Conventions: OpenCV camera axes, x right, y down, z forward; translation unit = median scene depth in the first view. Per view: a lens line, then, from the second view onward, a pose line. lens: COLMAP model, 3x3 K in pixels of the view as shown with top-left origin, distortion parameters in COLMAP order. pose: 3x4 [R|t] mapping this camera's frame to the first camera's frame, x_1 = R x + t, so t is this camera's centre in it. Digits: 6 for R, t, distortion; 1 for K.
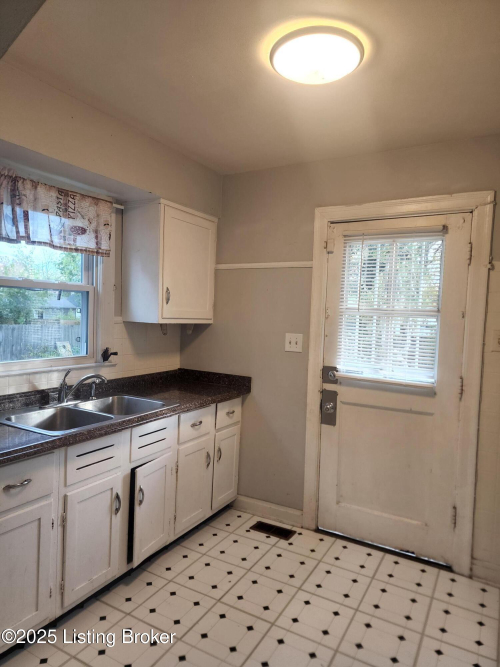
lens RADIAL K [[446.2, 0, 252.7], [0, 446.2, 335.3], [0, 0, 1]] dist [0.033173, -0.002260]
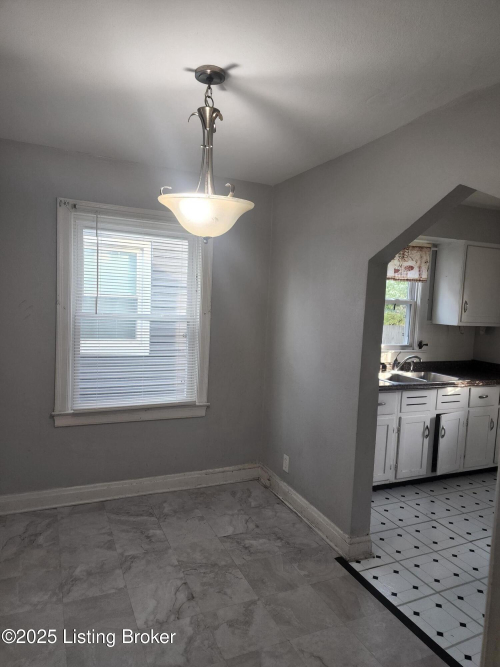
lens RADIAL K [[446.2, 0, 253.3], [0, 446.2, 339.6], [0, 0, 1]] dist [0.033173, -0.002260]
pose [[0.809881, 0.046890, -0.584717, 0.122222], [-0.042130, 0.998875, 0.021750, 0.016879], [0.585079, 0.007019, 0.810946, -0.659866]]
